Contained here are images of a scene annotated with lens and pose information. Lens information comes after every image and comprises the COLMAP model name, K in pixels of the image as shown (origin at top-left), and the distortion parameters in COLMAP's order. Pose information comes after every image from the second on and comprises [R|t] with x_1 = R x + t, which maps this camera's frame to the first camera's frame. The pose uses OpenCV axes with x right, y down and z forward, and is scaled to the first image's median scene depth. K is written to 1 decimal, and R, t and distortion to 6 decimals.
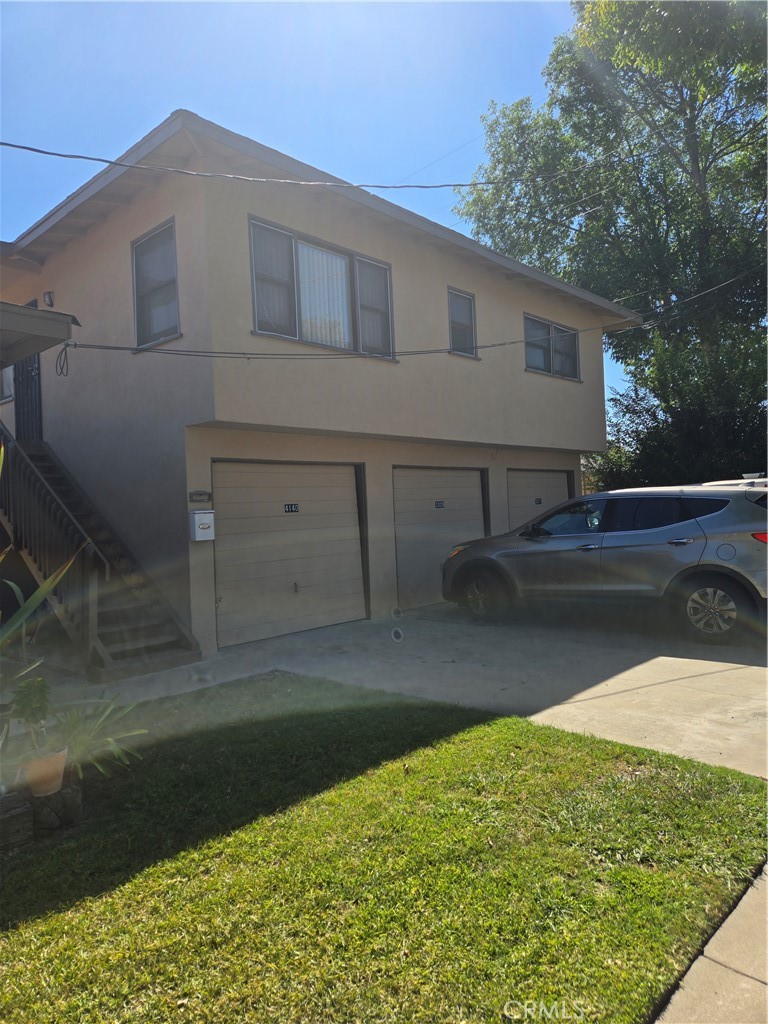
lens RADIAL K [[692.3, 0, 385.2], [0, 692.3, 507.7], [0, 0, 1]] dist [0.033903, 0.000738]
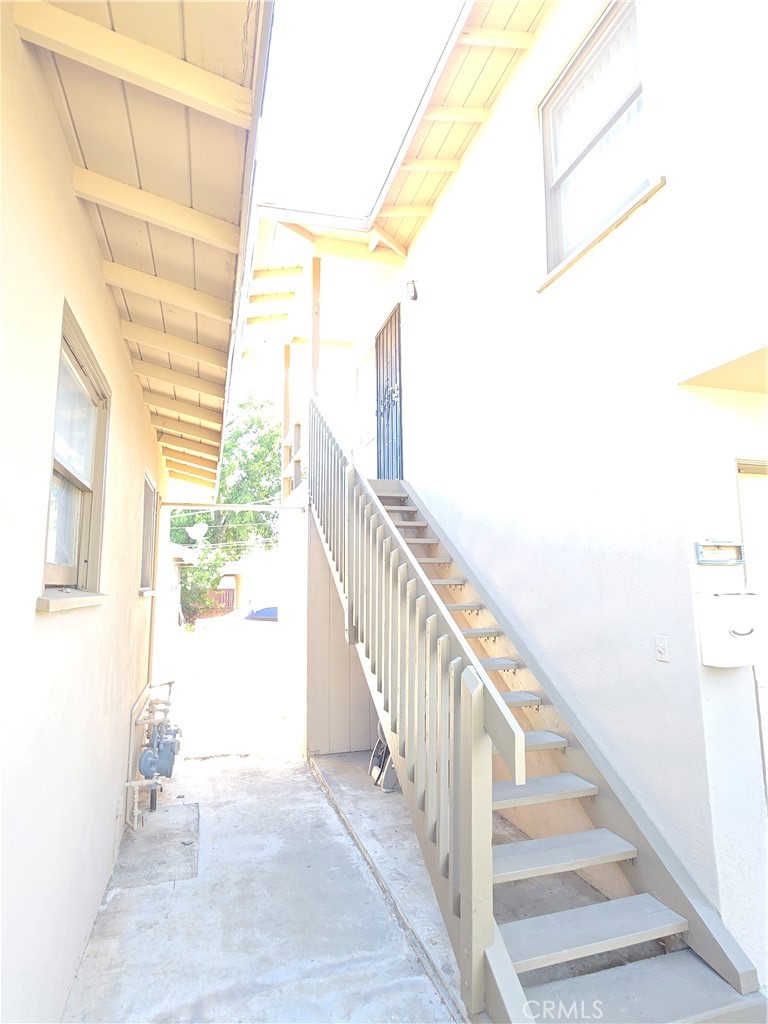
lens RADIAL K [[577.2, 0, 385.0], [0, 577.2, 509.8], [0, 0, 1]] dist [0.000975, 0.003311]
pose [[0.868364, -0.034800, -0.494704, -0.260740], [-0.015343, 0.995172, -0.096936, -0.004889], [0.495689, 0.091766, 0.863638, 0.590678]]
